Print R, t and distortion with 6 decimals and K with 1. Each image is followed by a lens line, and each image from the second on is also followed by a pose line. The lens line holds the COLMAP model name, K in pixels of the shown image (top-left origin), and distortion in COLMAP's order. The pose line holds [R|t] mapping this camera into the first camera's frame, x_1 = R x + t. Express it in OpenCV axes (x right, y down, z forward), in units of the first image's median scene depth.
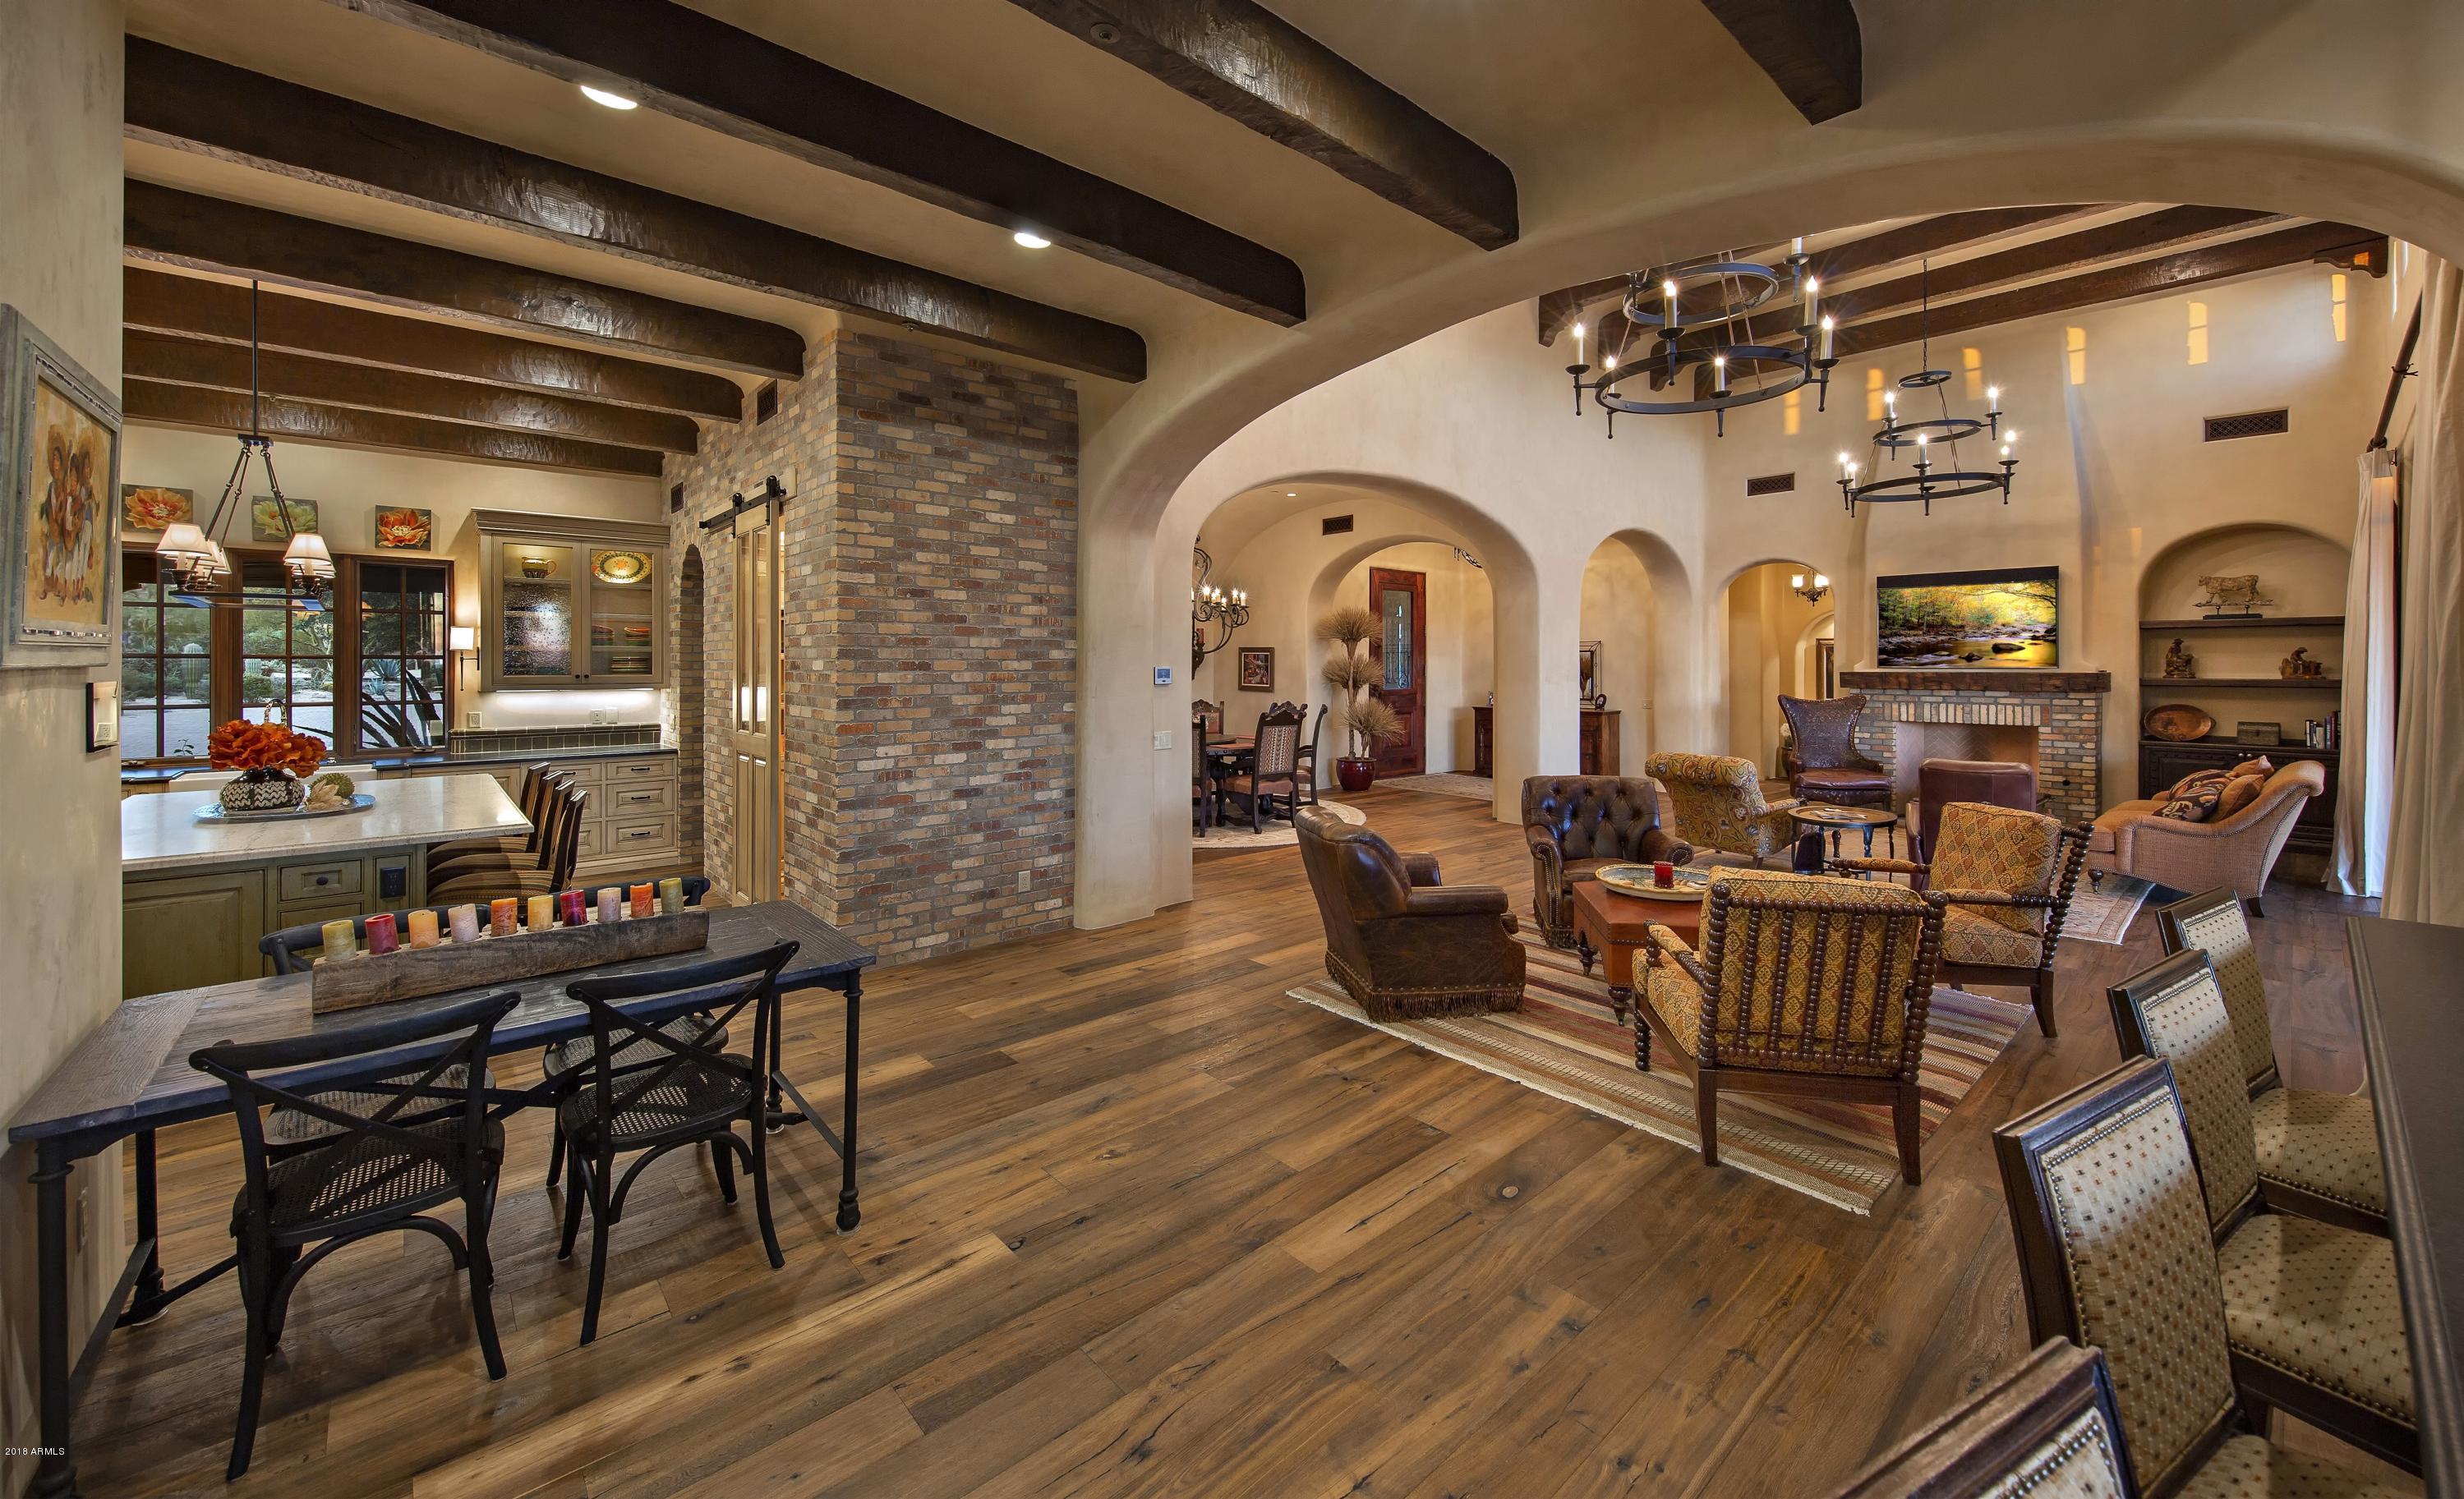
lens RADIAL K [[937.0, 0, 1243.7], [0, 937.0, 657.2], [0, 0, 1]] dist [-0.000915, -0.000101]
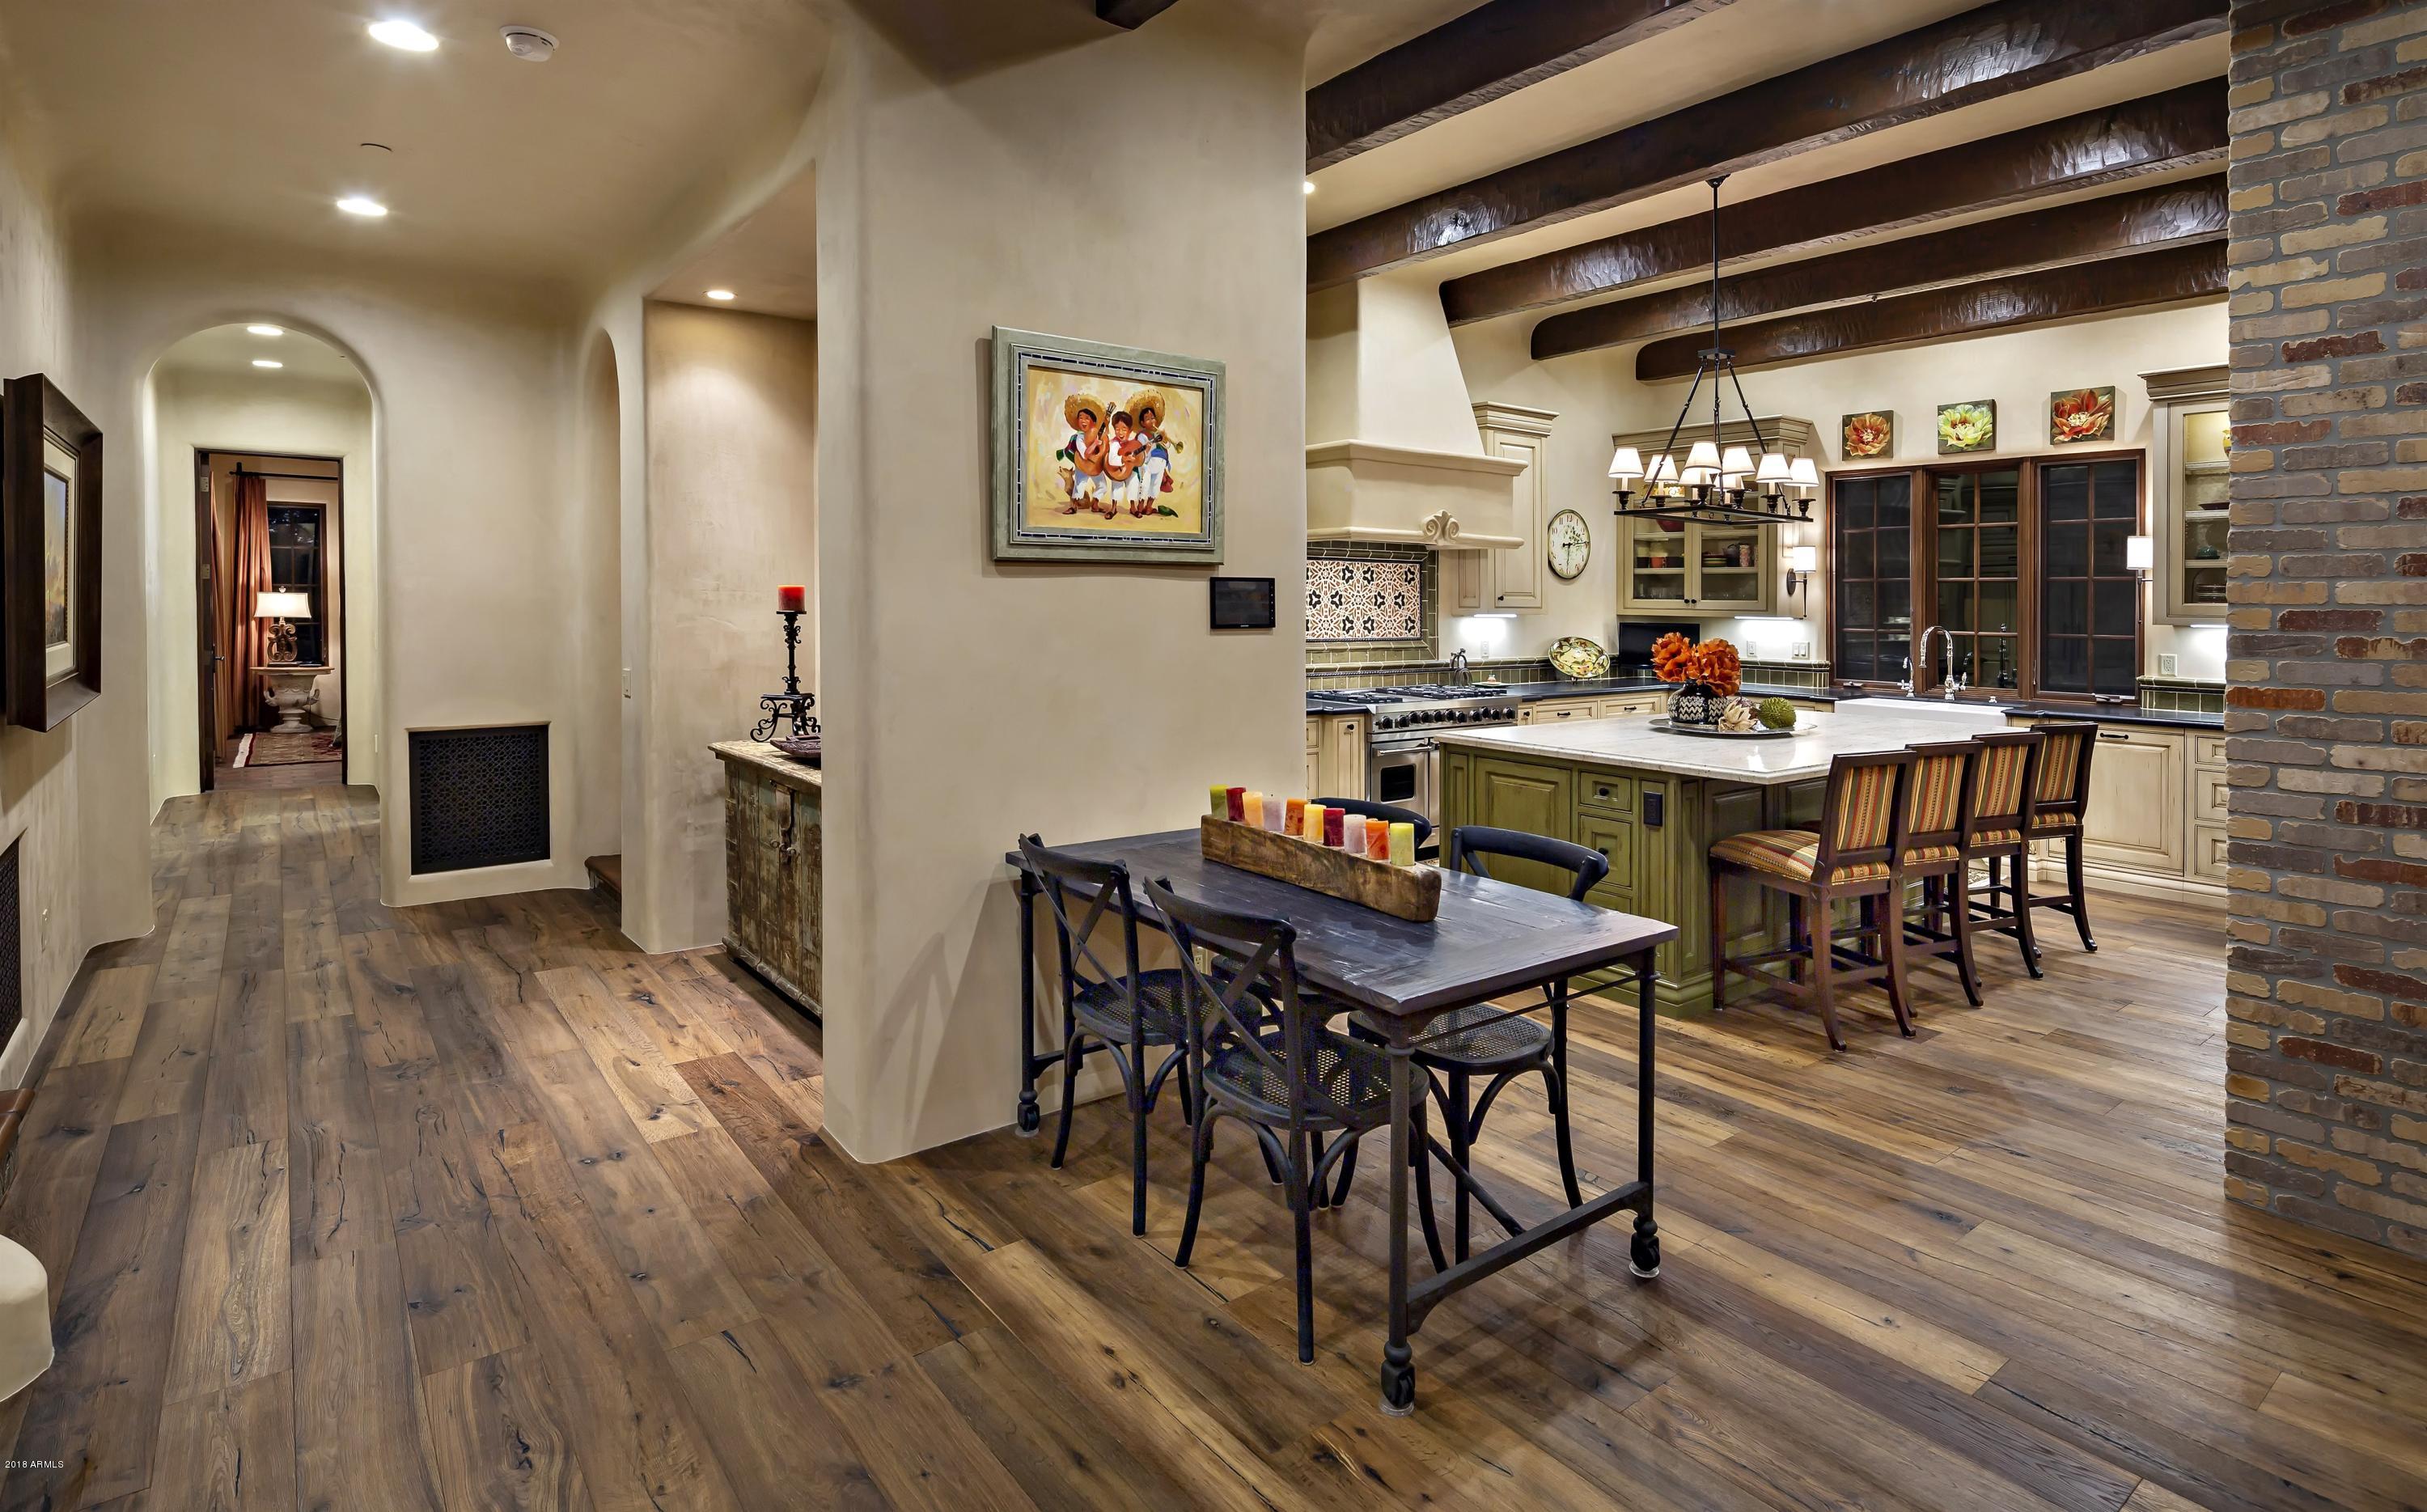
lens RADIAL K [[1196.2, 0, 1218.2], [0, 1196.2, 615.2], [0, 0, 1]] dist [-0.001829, -0.000655]
pose [[-0.060463, 0.012677, -0.998090, 0.218307], [-0.001651, 0.999917, 0.012800, 0.026685], [0.998169, 0.002421, -0.060437, 0.491097]]
